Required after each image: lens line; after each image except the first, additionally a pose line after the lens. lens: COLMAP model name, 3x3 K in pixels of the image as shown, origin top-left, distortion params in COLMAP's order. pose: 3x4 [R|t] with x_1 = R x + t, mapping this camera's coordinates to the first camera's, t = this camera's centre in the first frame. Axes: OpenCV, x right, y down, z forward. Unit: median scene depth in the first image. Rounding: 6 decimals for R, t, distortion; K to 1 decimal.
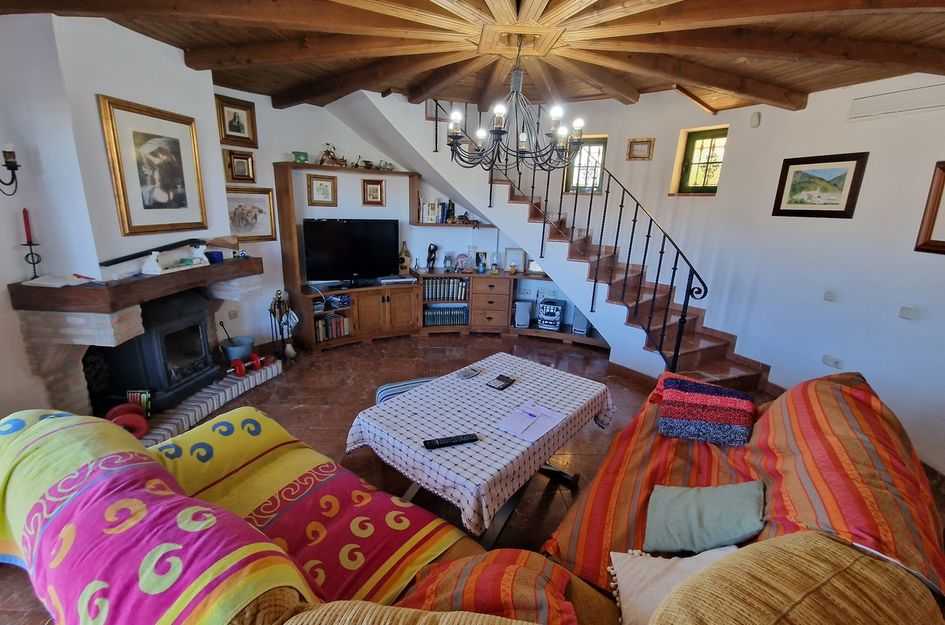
lens RADIAL K [[390.5, 0, 471.6], [0, 390.5, 305.7], [0, 0, 1]] dist [0.000512, -0.000394]
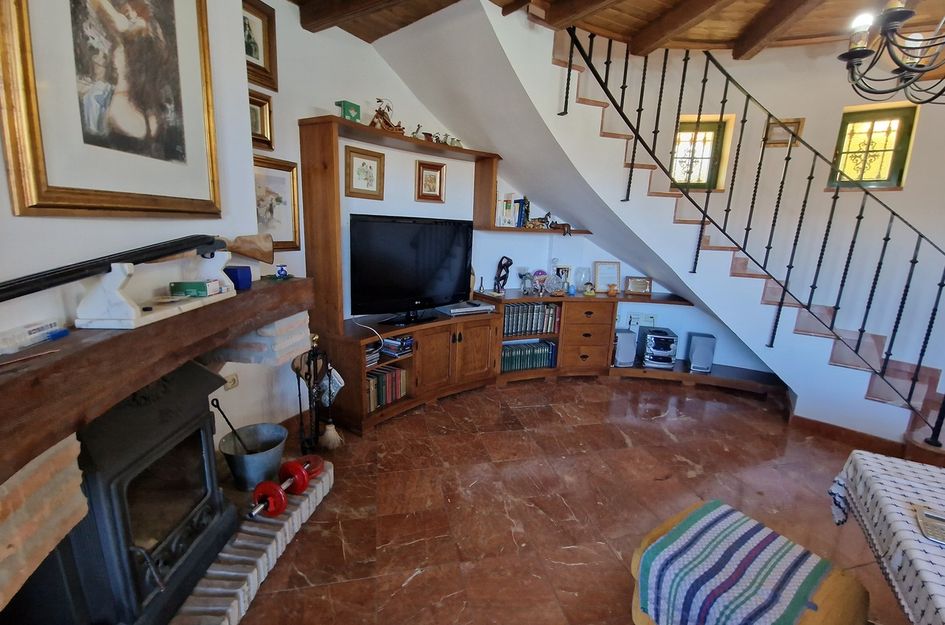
lens RADIAL K [[389.9, 0, 469.2], [0, 389.9, 307.1], [0, 0, 1]] dist [0.008809, -0.007367]
pose [[0.987243, -0.028315, 0.156683, -0.327012], [0.035438, 0.998453, -0.042853, -0.043227], [-0.155228, 0.047859, 0.986719, 0.357195]]
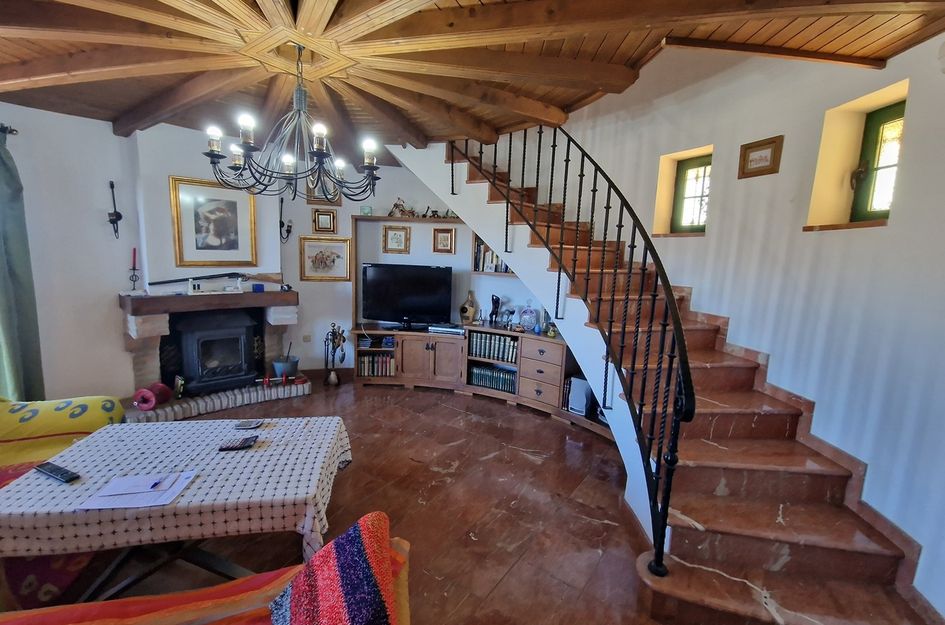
lens RADIAL K [[394.3, 0, 474.6], [0, 394.3, 307.0], [0, 0, 1]] dist [-0.001777, -0.000118]
pose [[0.773599, 0.078697, -0.628770, 0.508998], [-0.169435, 0.981819, -0.085577, -0.053011], [0.610603, 0.172738, 0.772868, 0.319692]]
